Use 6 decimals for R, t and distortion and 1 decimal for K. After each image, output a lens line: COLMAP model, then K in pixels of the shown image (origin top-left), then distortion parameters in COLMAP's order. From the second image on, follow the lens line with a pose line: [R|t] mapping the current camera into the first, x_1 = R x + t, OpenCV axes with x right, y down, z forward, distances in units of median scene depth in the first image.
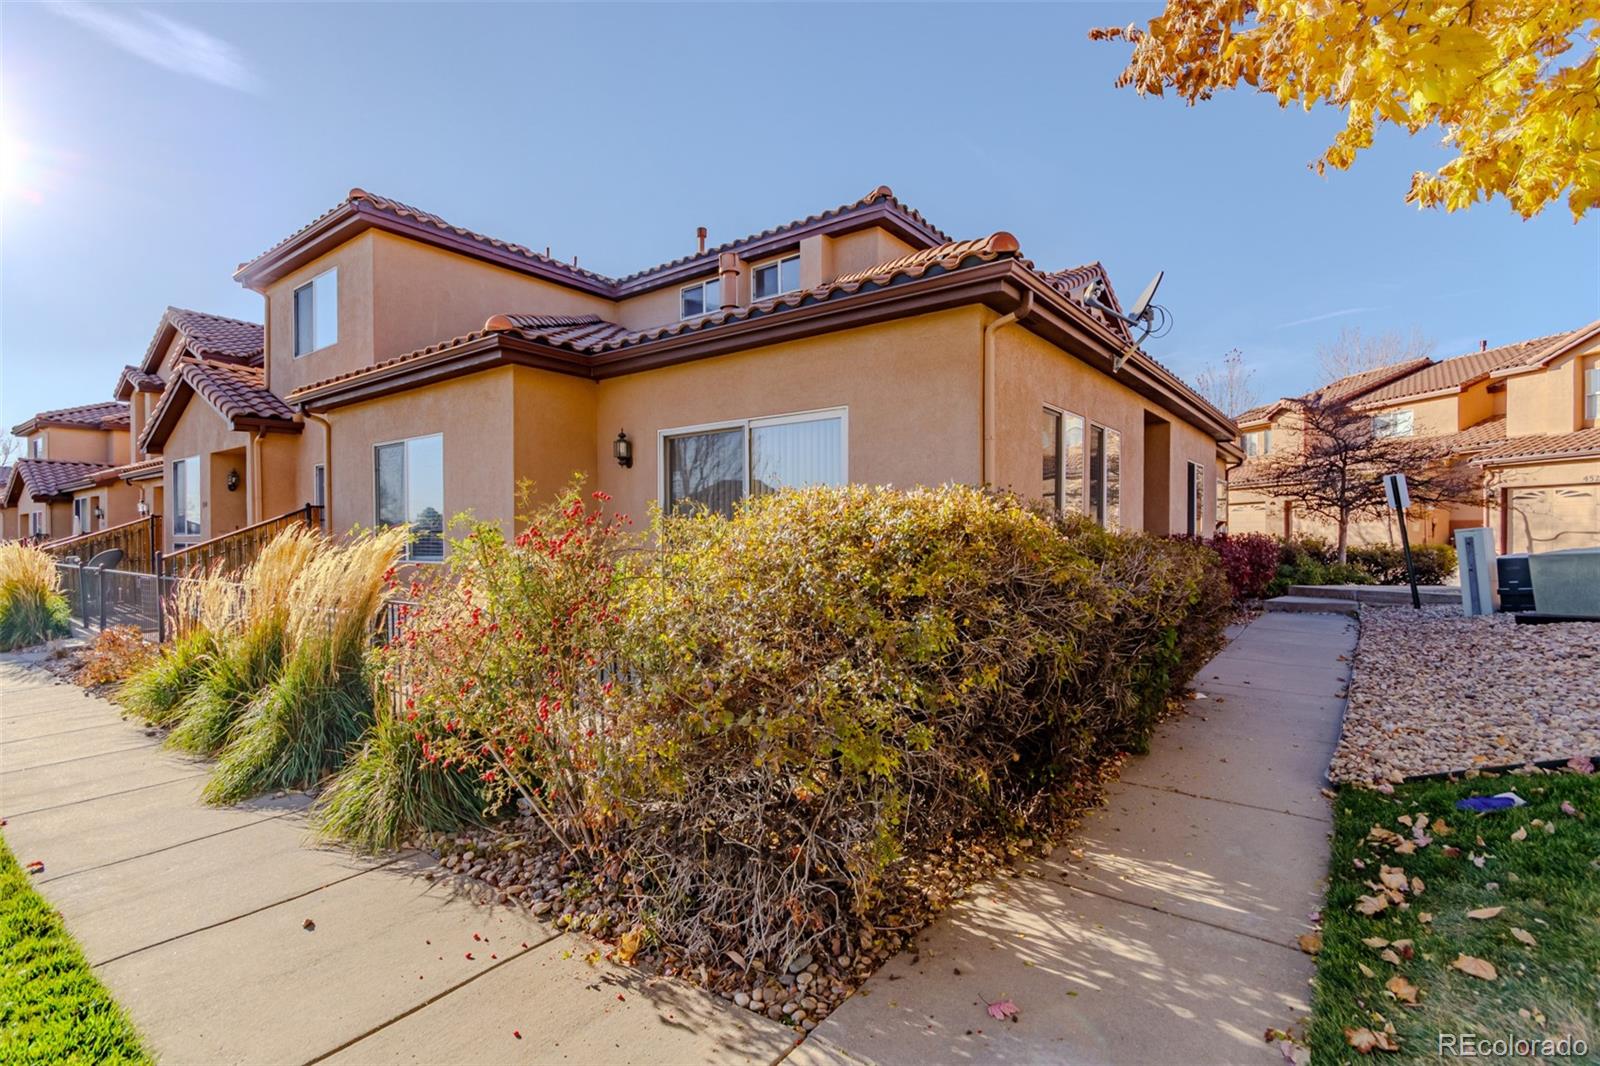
lens RADIAL K [[734.4, 0, 804.8], [0, 734.4, 531.5], [0, 0, 1]] dist [-0.001923, 0.000237]
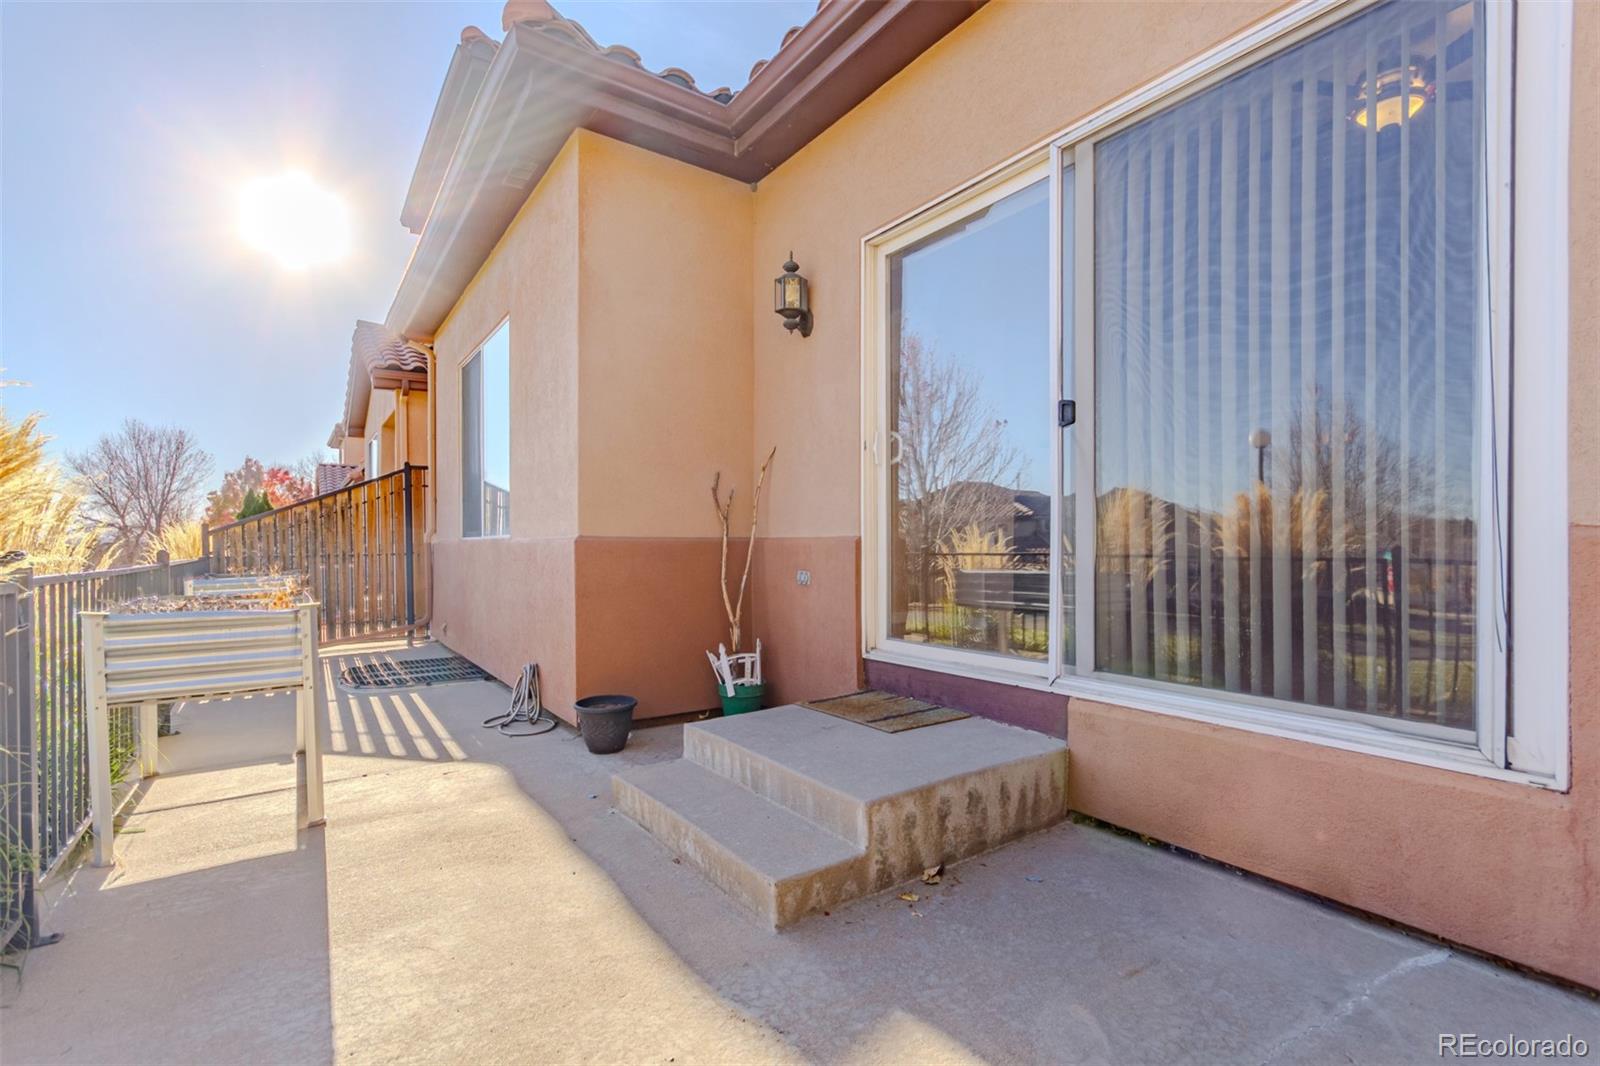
lens RADIAL K [[734.4, 0, 801.3], [0, 734.4, 539.2], [0, 0, 1]] dist [-0.001923, 0.000237]
pose [[0.949112, -0.000964, -0.314937, -0.085667], [-0.003303, 0.999910, -0.013013, 0.058265], [0.314921, 0.013391, 0.949023, 0.529386]]
